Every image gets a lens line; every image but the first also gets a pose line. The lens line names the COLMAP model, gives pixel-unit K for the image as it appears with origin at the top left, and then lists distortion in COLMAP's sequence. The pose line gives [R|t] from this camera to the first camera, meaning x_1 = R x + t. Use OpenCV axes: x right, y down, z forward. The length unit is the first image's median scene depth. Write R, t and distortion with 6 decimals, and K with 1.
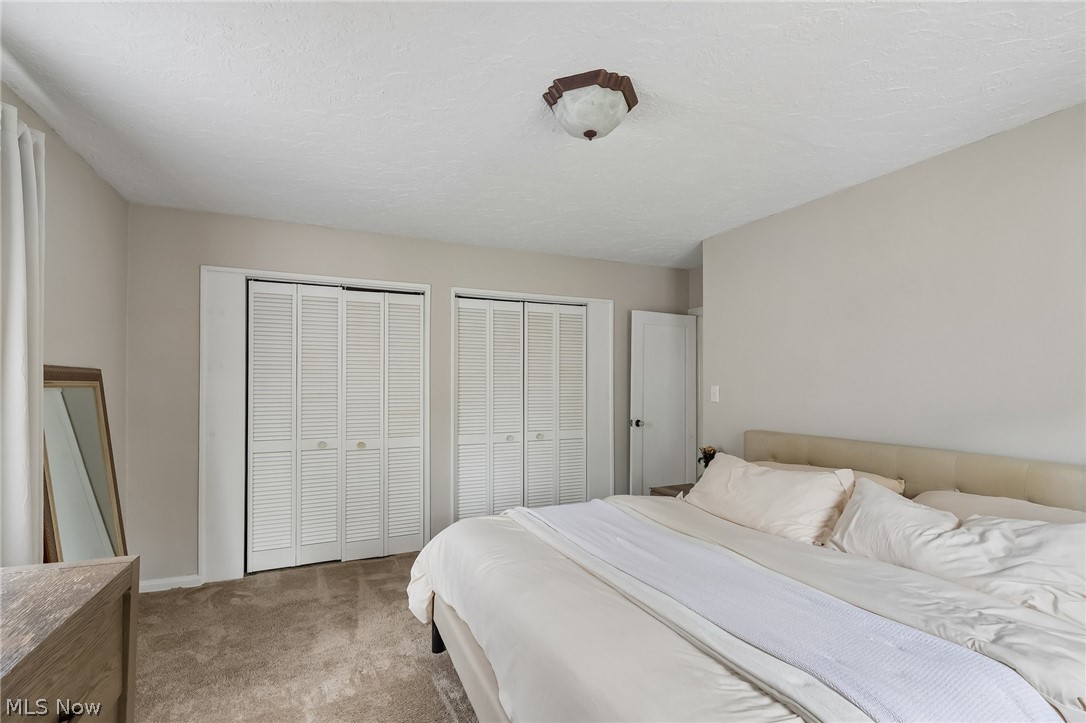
lens RADIAL K [[502.2, 0, 544.6], [0, 502.2, 381.0], [0, 0, 1]] dist [0.001476, 0.000395]
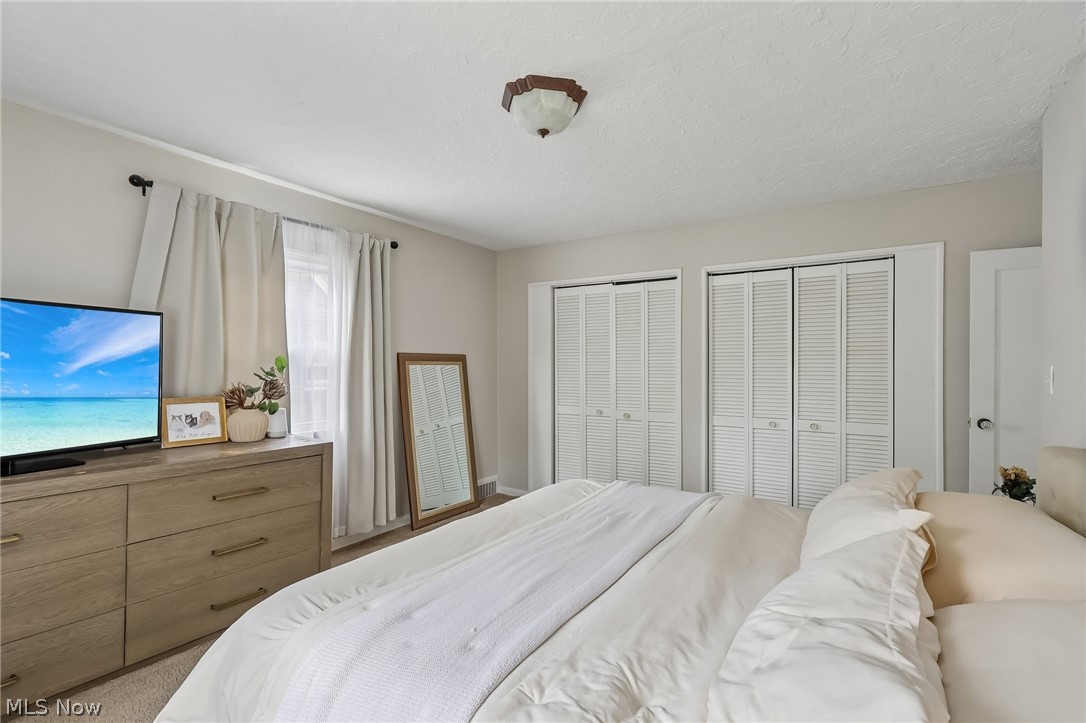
lens RADIAL K [[502.2, 0, 544.6], [0, 502.2, 364.5], [0, 0, 1]] dist [0.001476, 0.000395]
pose [[0.550108, 0.000692, -0.835093, 0.465308], [0.002127, 0.999995, 0.002230, 0.004926], [0.835091, -0.003003, 0.550104, 0.181923]]
